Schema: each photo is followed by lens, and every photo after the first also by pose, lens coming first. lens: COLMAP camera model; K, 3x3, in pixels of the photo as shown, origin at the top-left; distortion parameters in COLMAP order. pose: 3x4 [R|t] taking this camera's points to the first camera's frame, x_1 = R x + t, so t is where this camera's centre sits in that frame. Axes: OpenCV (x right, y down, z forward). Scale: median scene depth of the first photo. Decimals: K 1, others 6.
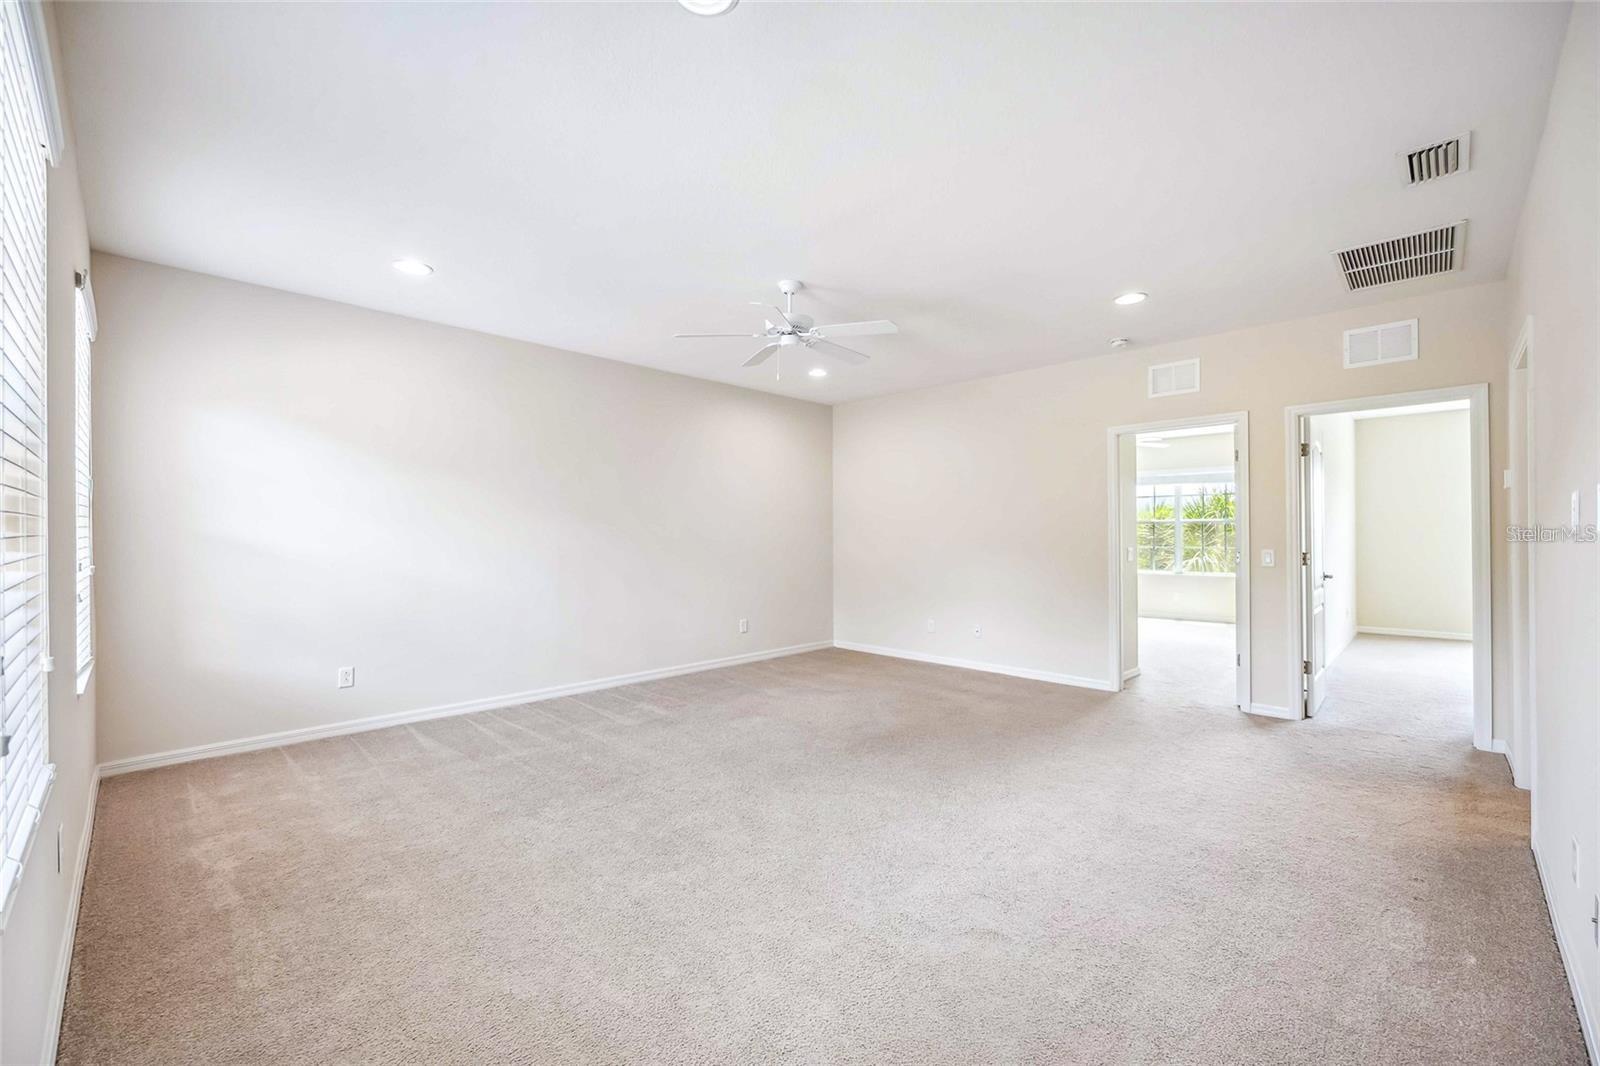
lens RADIAL K [[653.3, 0, 797.4], [0, 653.3, 538.0], [0, 0, 1]] dist [0.001523, 0.000459]
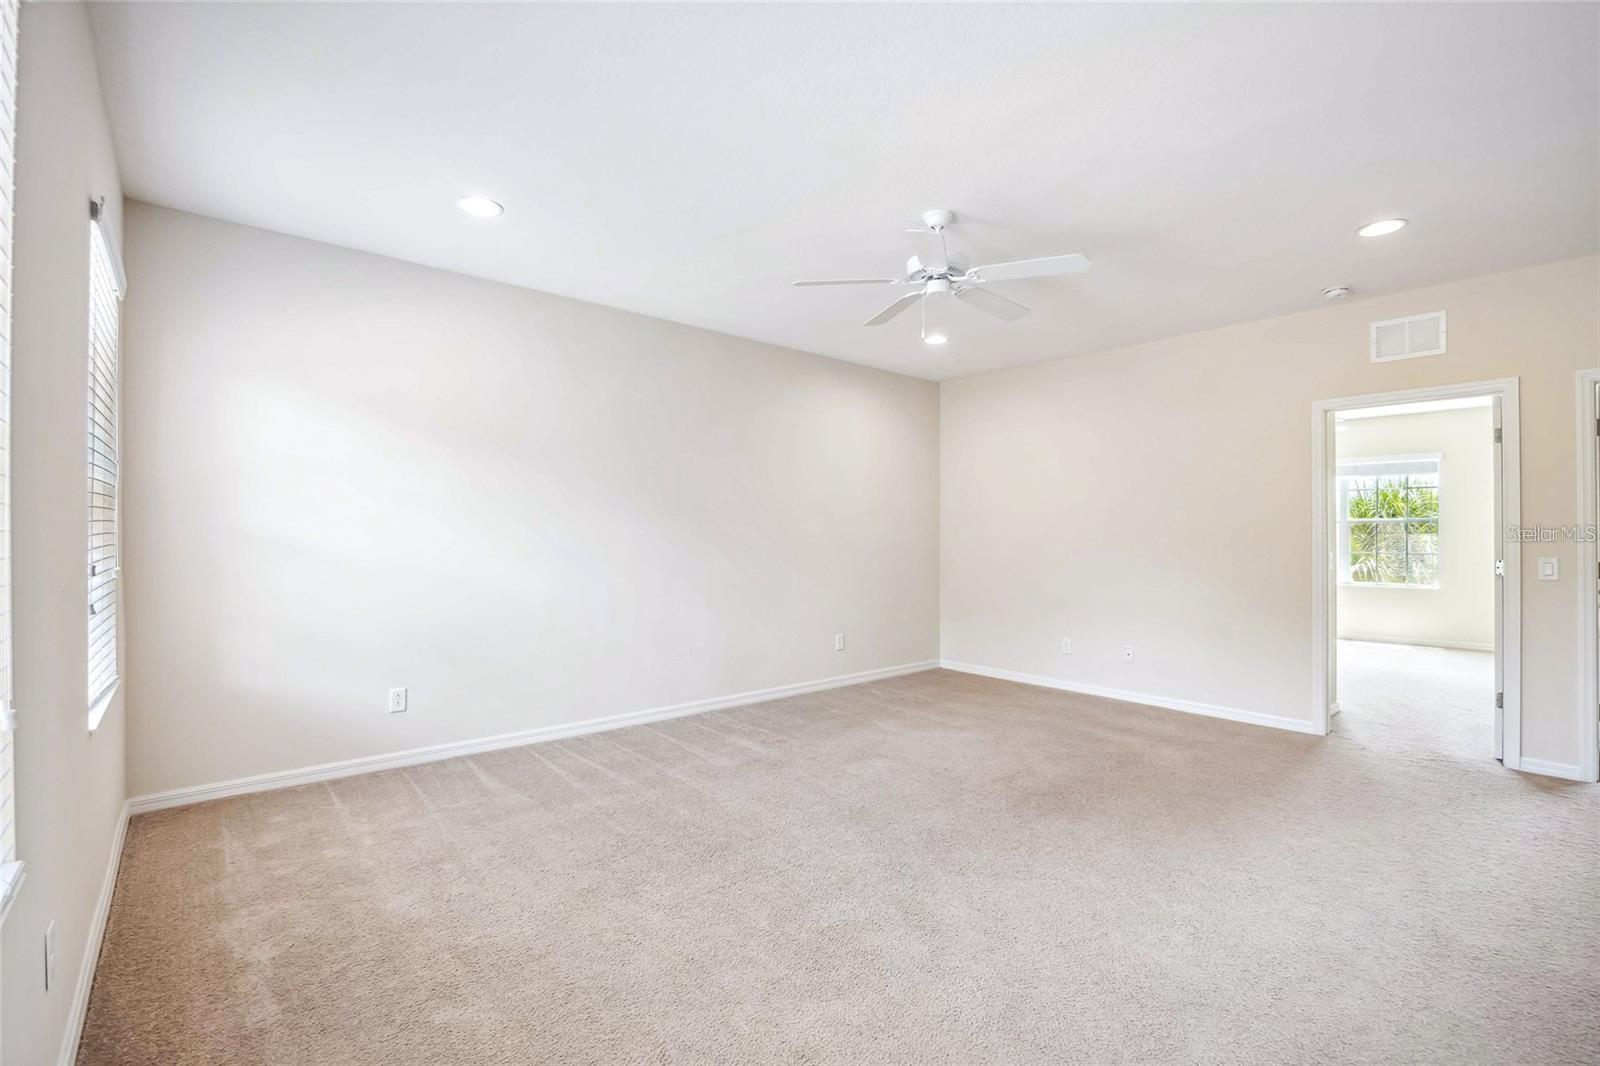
lens RADIAL K [[712.5, 0, 799.8], [0, 712.5, 537.7], [0, 0, 1]] dist [-0.013889, 0.001528]
pose [[0.996822, 0.005499, -0.079474, -0.100727], [-0.005547, 0.999985, -0.000383, -0.000416], [0.079470, 0.000822, 0.996837, 0.126913]]
